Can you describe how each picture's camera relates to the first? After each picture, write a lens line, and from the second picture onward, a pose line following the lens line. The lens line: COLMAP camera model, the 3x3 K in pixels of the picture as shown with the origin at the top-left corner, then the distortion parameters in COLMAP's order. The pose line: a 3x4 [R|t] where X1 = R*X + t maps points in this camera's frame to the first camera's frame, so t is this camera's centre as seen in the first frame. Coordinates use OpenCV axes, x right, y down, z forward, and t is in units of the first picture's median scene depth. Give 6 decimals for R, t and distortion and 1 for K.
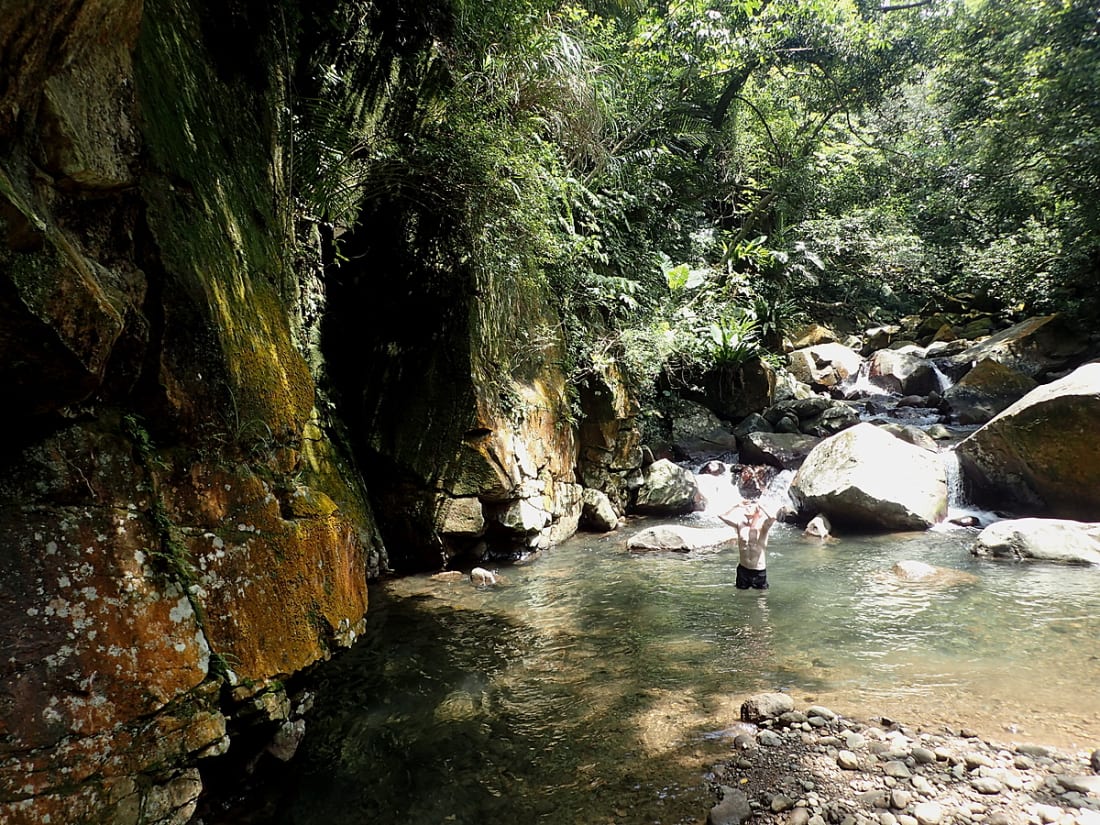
lens RADIAL K [[809.4, 0, 558.7], [0, 809.4, 412.3], [0, 0, 1]] dist [-0.008991, 0.000445]
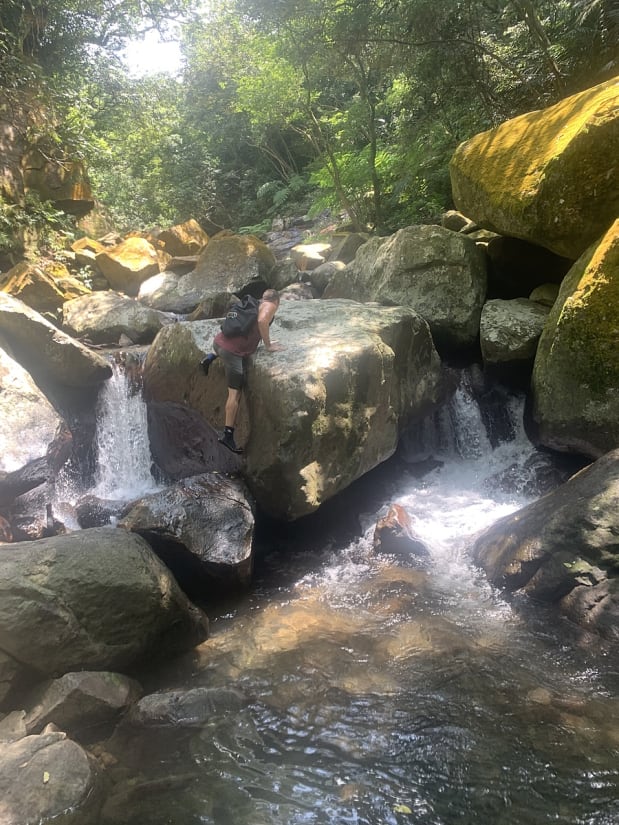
lens RADIAL K [[622.3, 0, 304.3], [0, 622.3, 401.8], [0, 0, 1]] dist [0.037805, -0.023904]
pose [[0.737333, -0.129176, 0.663063, -0.794028], [0.092449, 0.991607, 0.090378, 0.352630], [-0.669173, -0.005339, 0.743087, -1.316165]]
